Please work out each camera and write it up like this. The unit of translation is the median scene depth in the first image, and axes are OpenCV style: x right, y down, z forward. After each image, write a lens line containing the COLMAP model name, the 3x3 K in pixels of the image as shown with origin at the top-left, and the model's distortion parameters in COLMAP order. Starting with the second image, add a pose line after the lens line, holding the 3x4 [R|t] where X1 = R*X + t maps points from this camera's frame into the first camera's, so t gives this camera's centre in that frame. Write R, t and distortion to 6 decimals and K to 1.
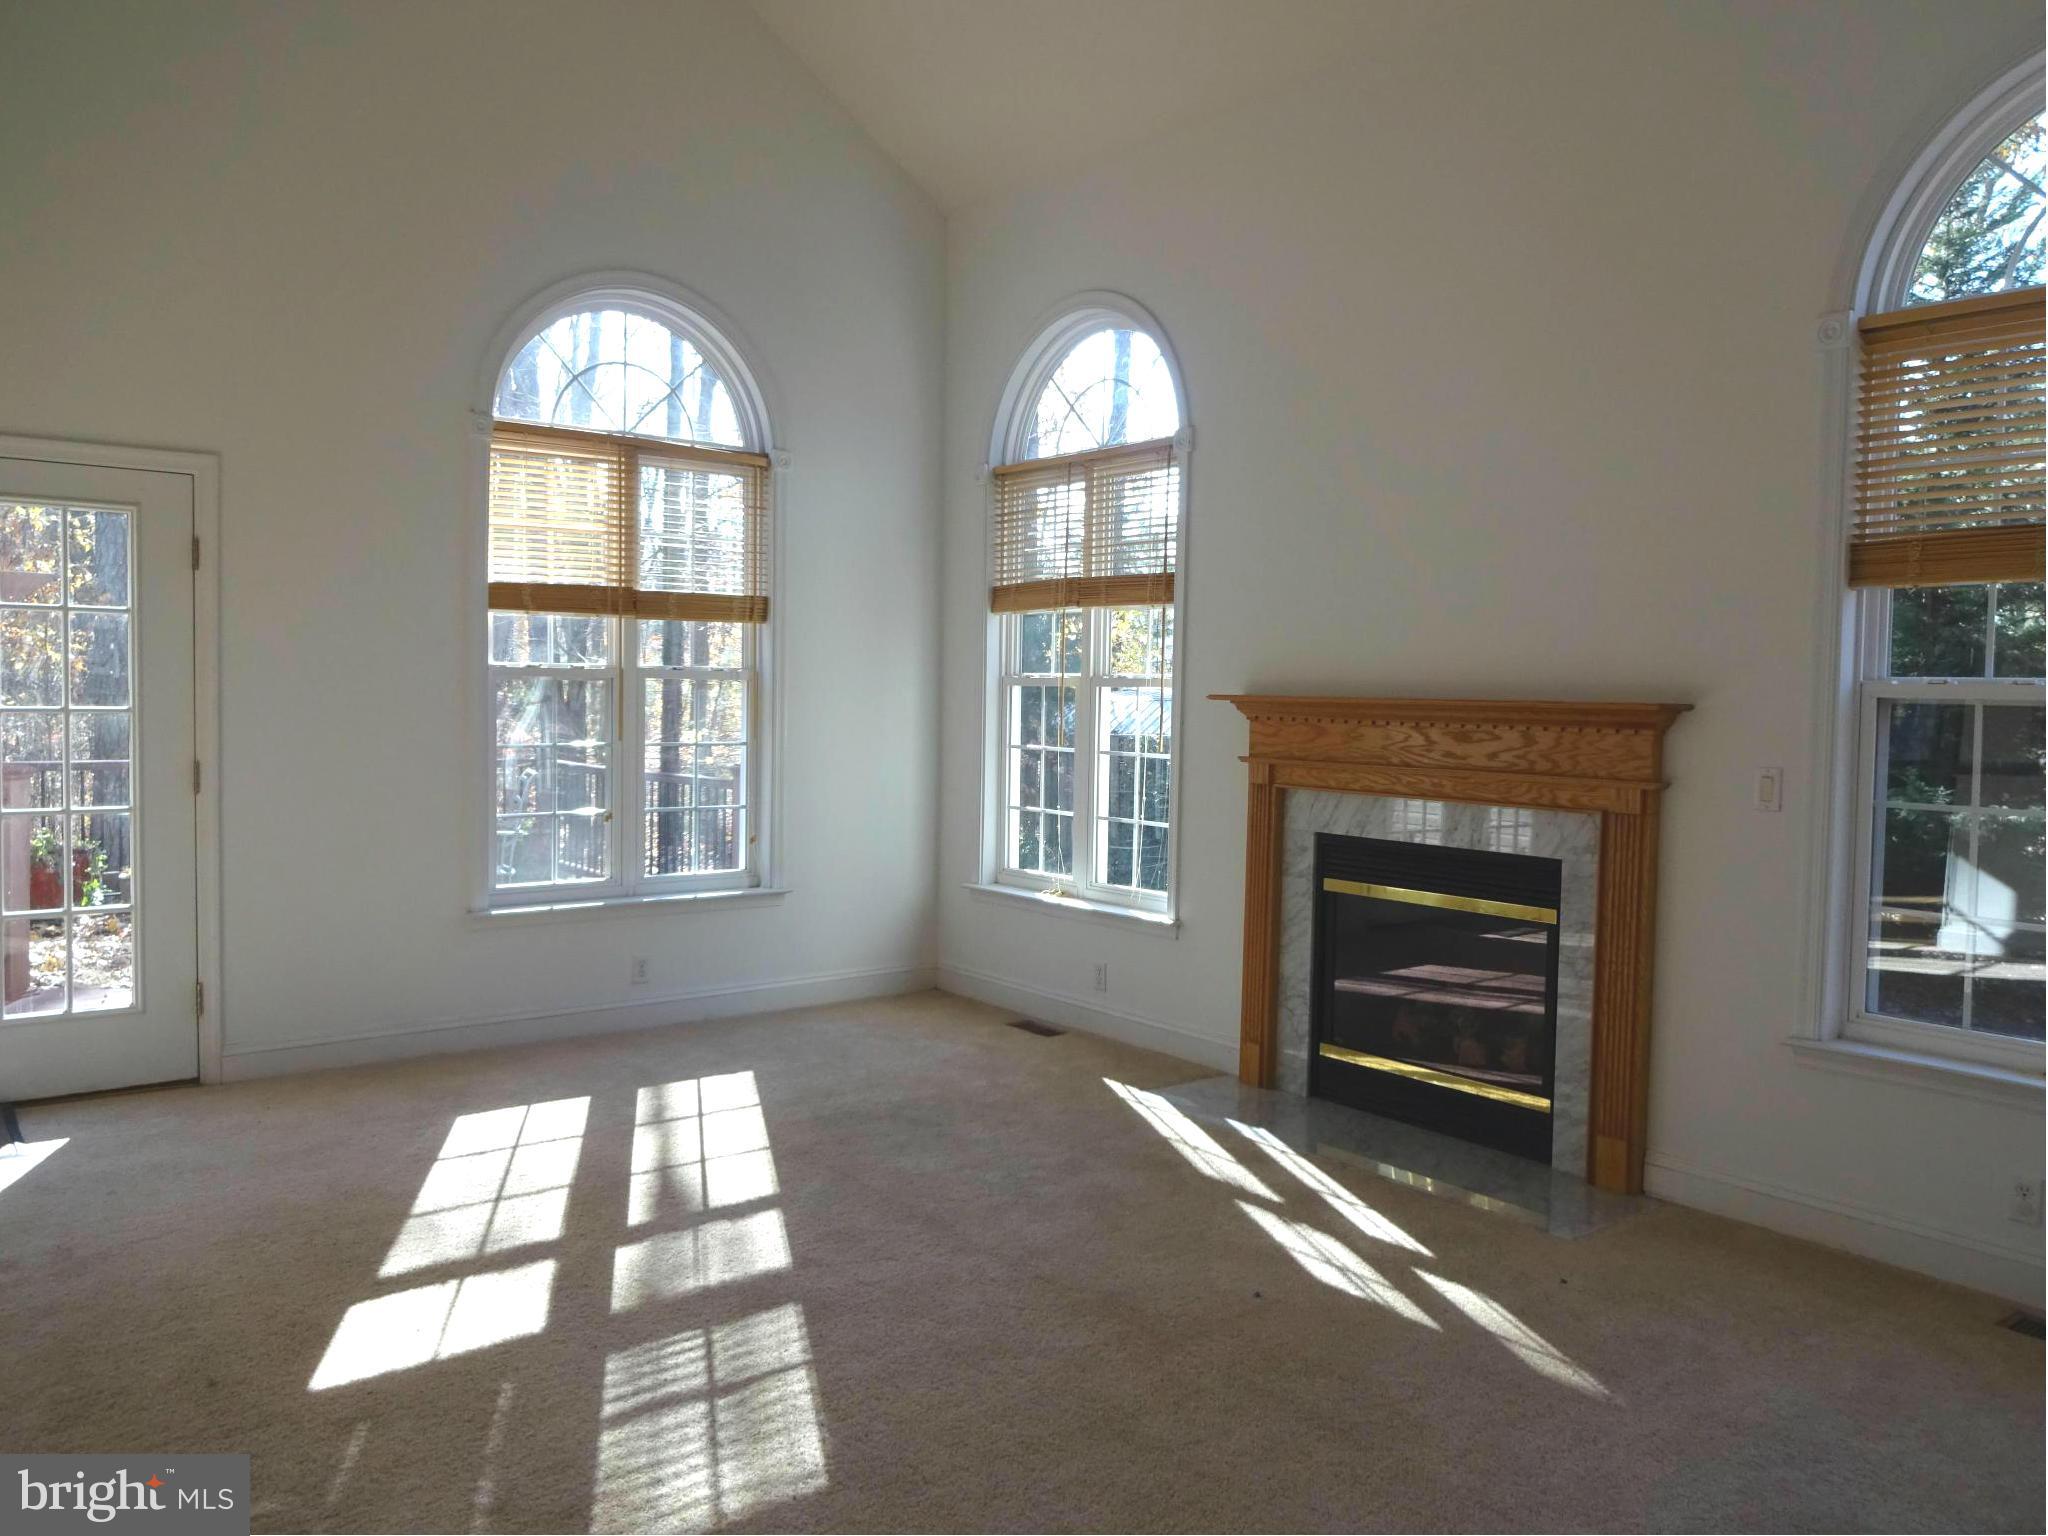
lens RADIAL K [[1524.0, 0, 1025.8], [0, 1524.0, 764.3], [0, 0, 1]] dist [-0.002807, -0.008674]
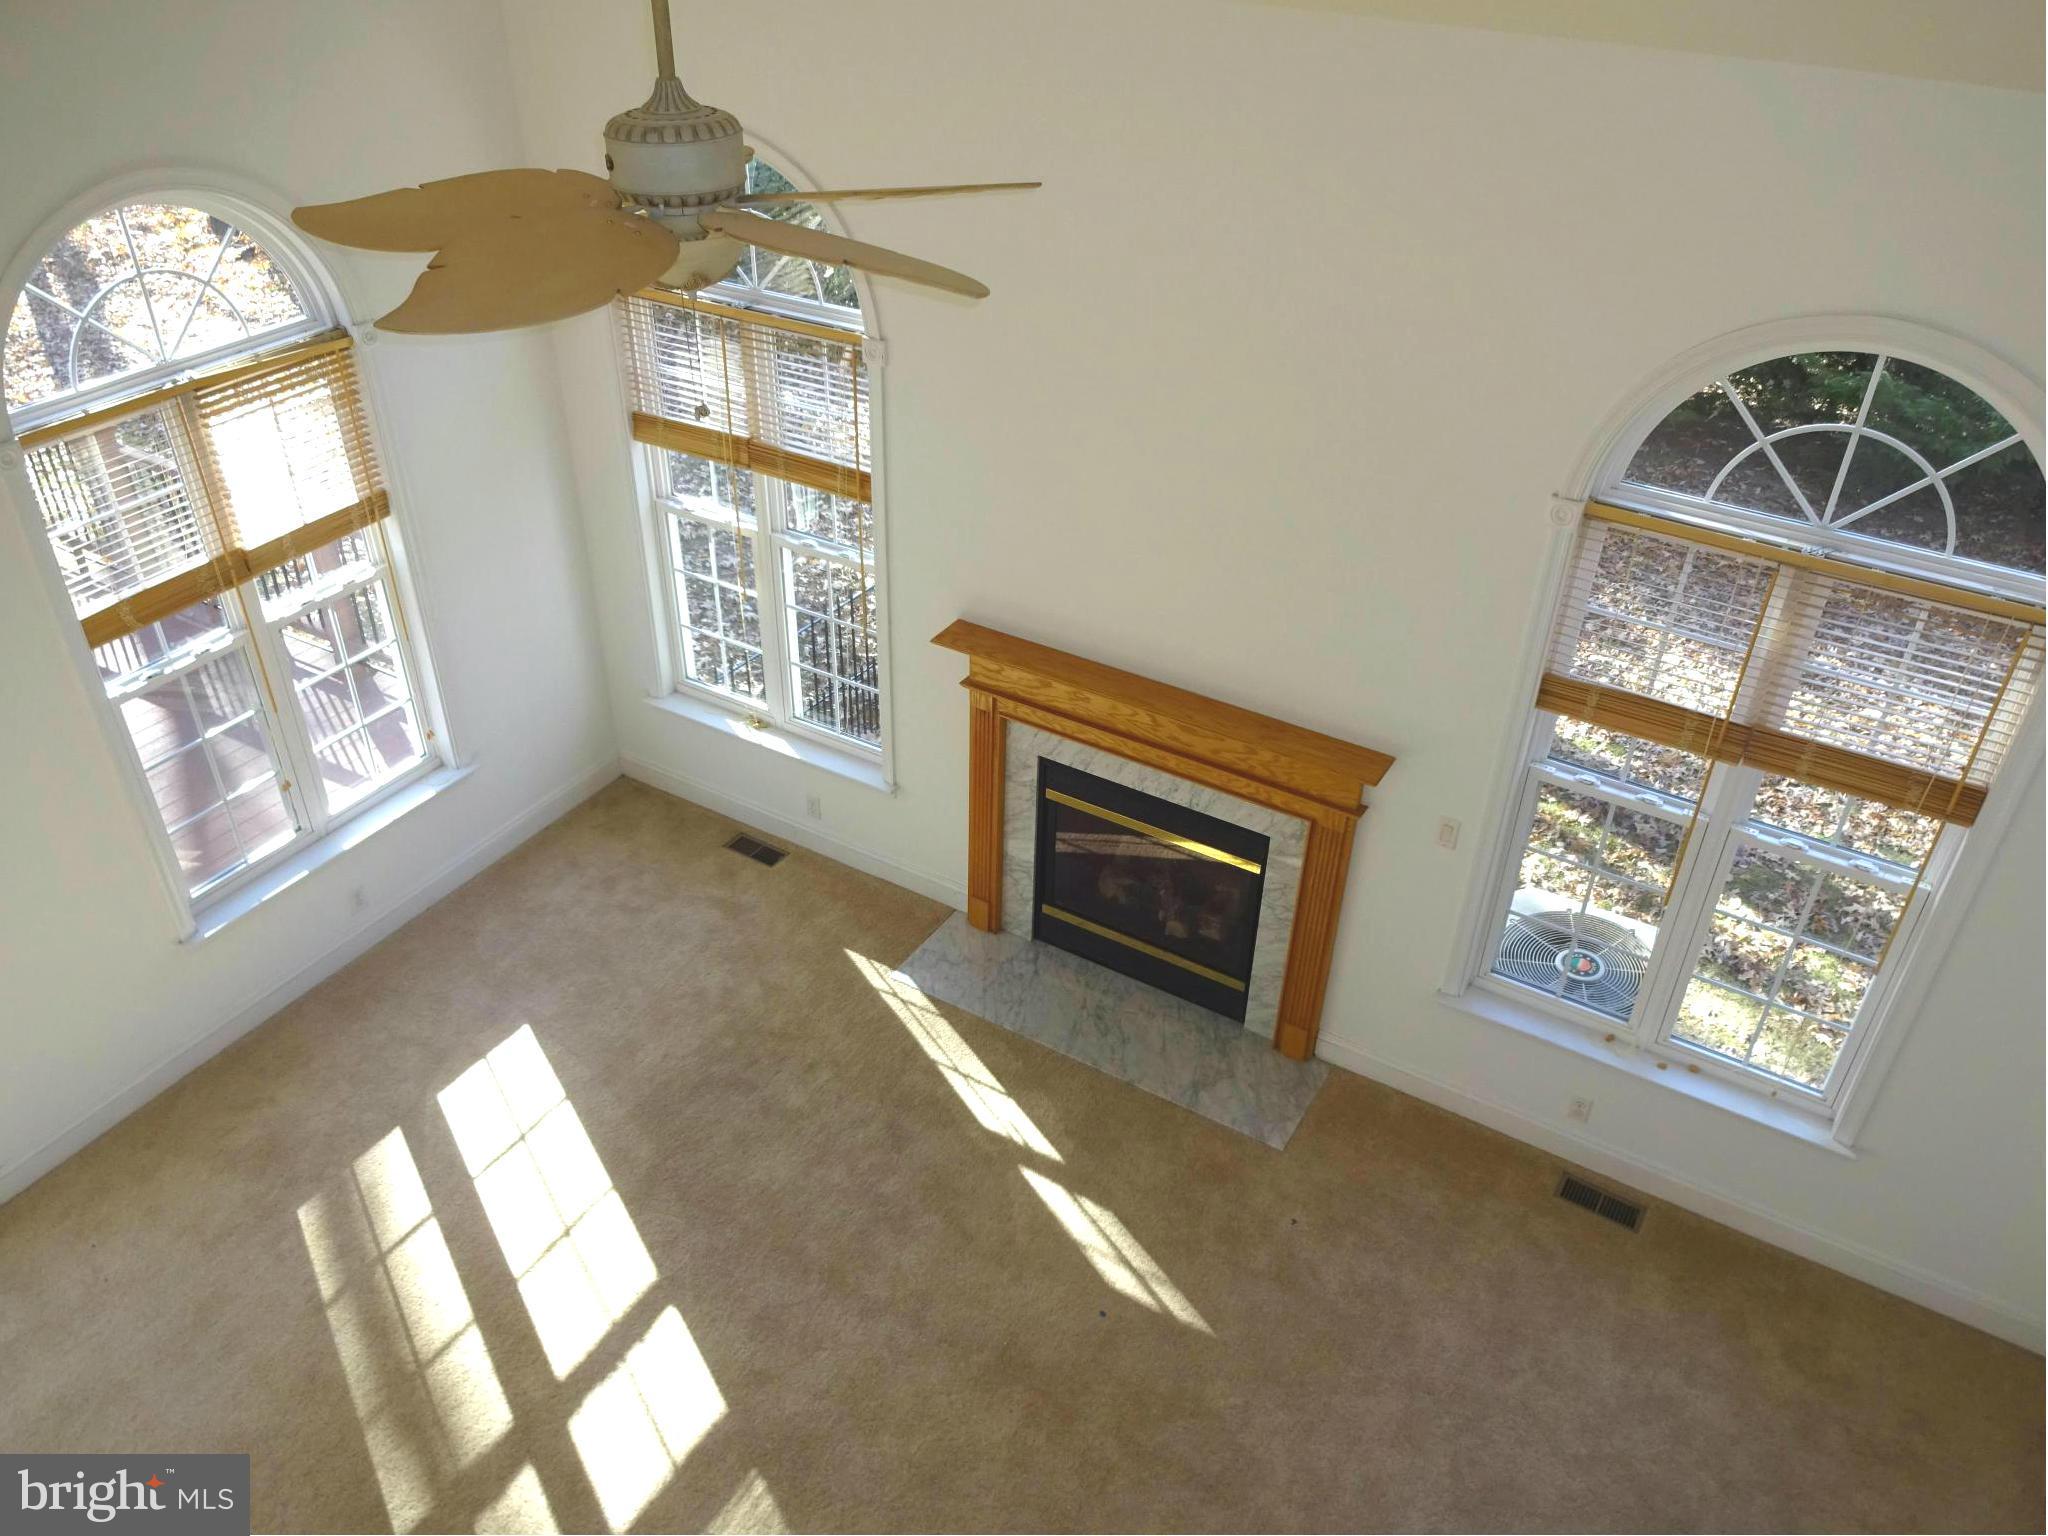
lens RADIAL K [[1524.0, 0, 1028.8], [0, 1524.0, 771.9], [0, 0, 1]] dist [-0.002807, -0.008674]
pose [[0.932175, -0.204870, 0.298459, -0.144952], [0.011948, 0.841417, 0.540255, -0.531870], [-0.361811, -0.500046, 0.786795, 0.129001]]
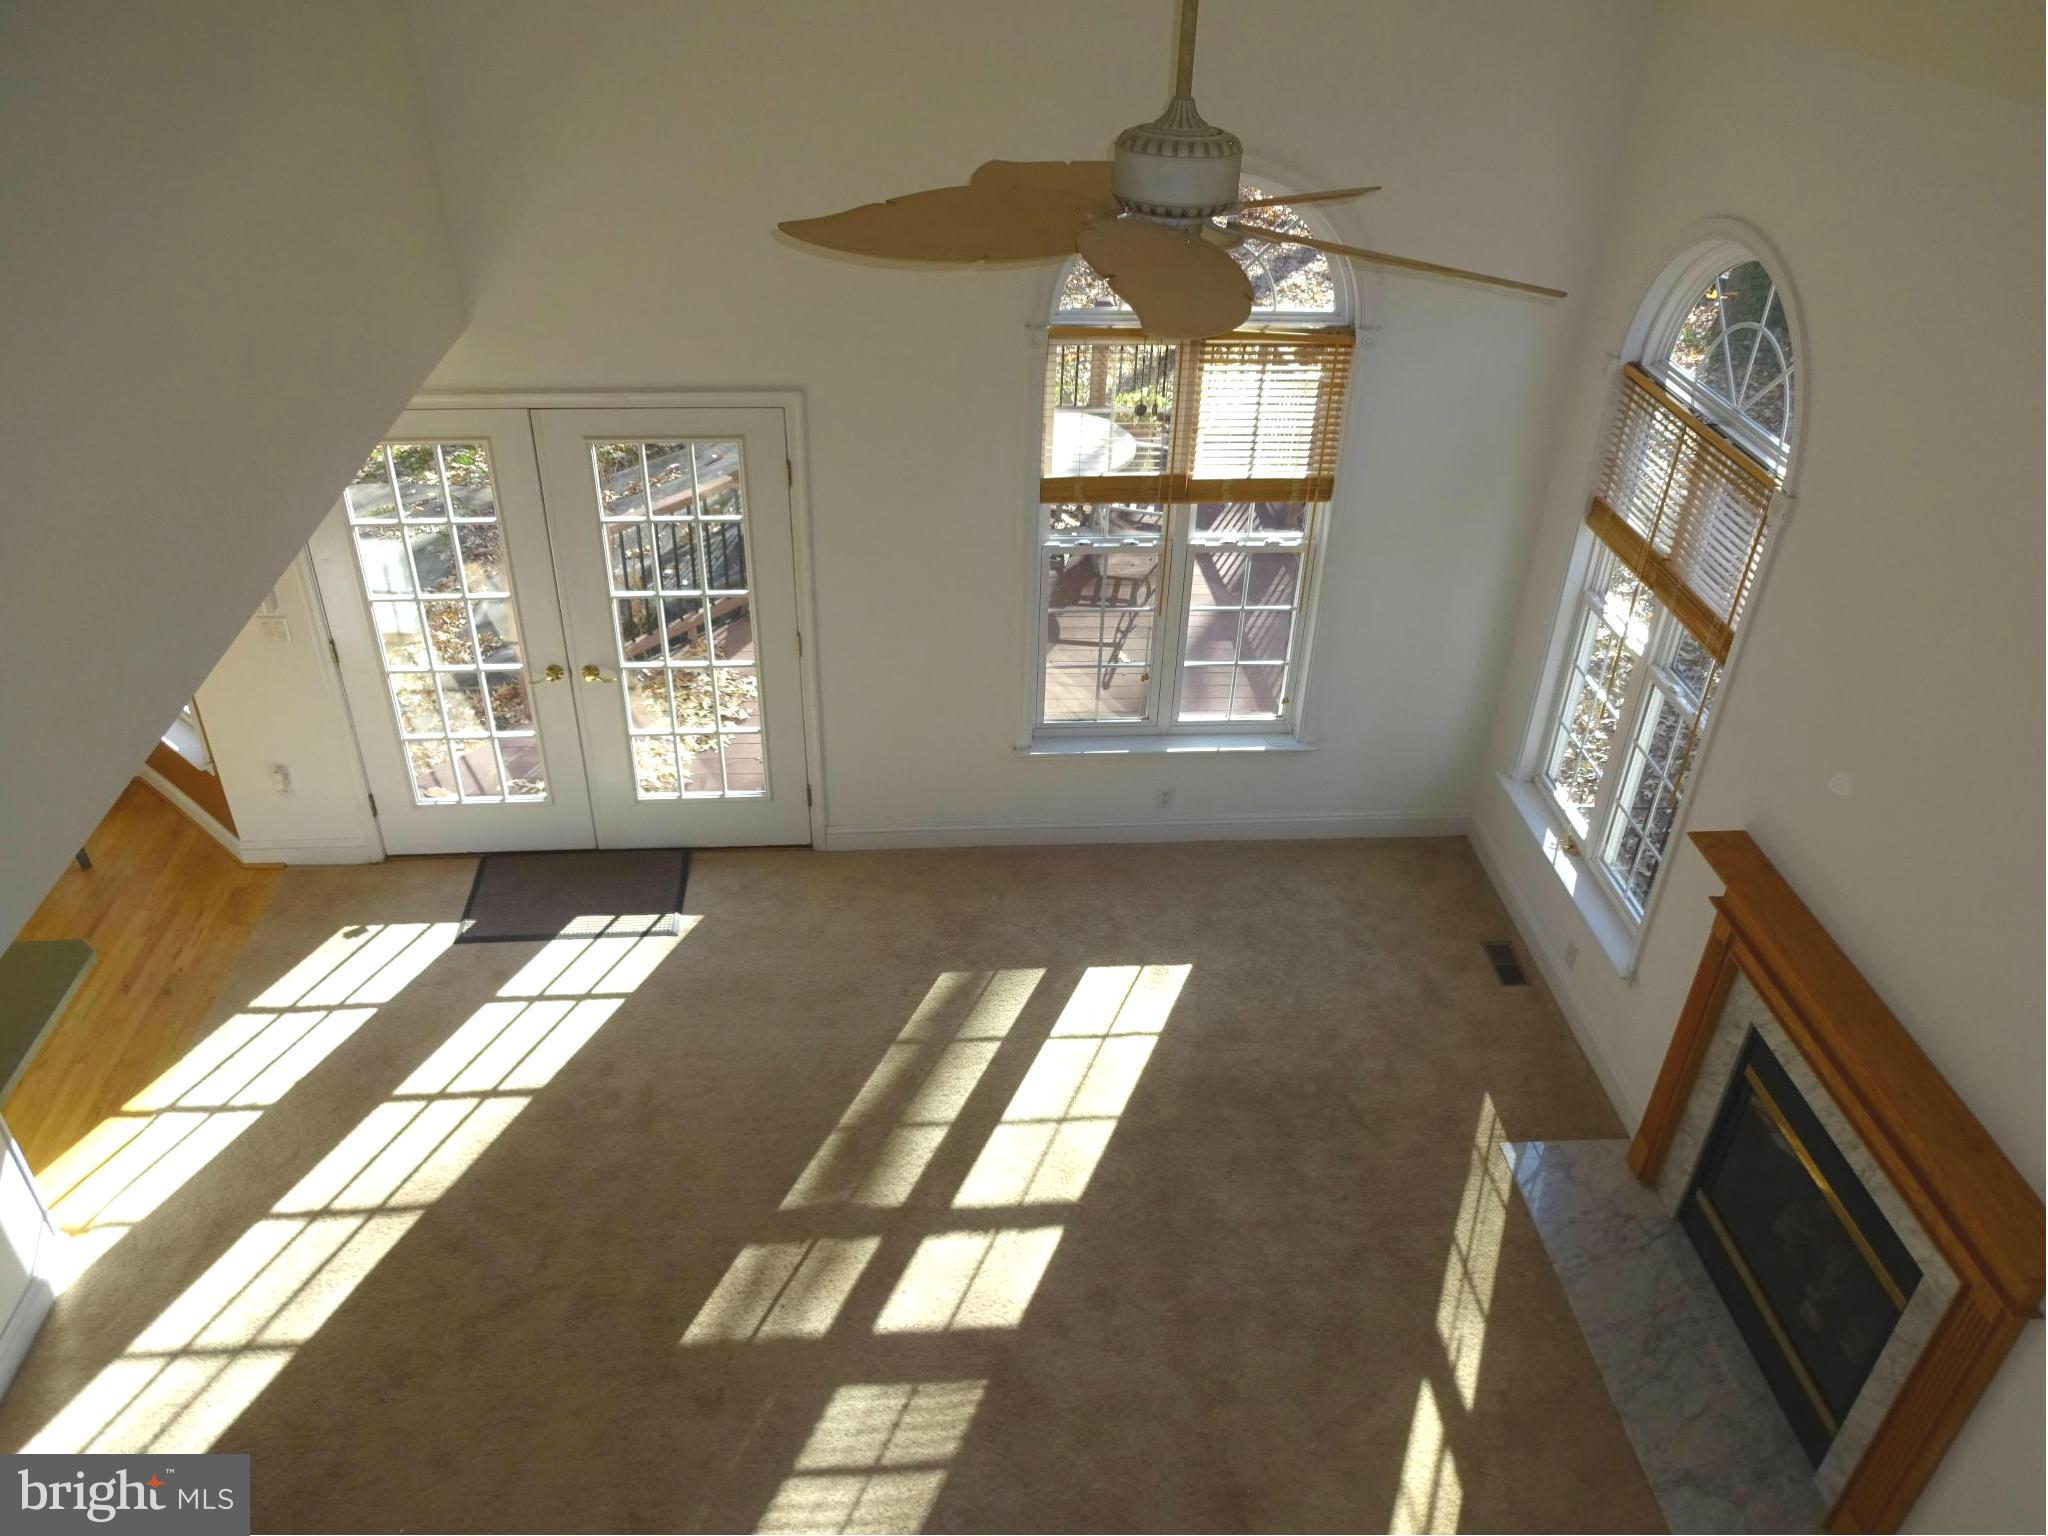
lens RADIAL K [[1524.0, 0, 1016.7], [0, 1524.0, 769.6], [0, 0, 1]] dist [-0.002807, -0.008674]
pose [[0.830570, 0.312449, -0.461008, 0.194422], [-0.036860, 0.856818, 0.514300, -0.526683], [0.555693, -0.410170, 0.723164, 0.160019]]
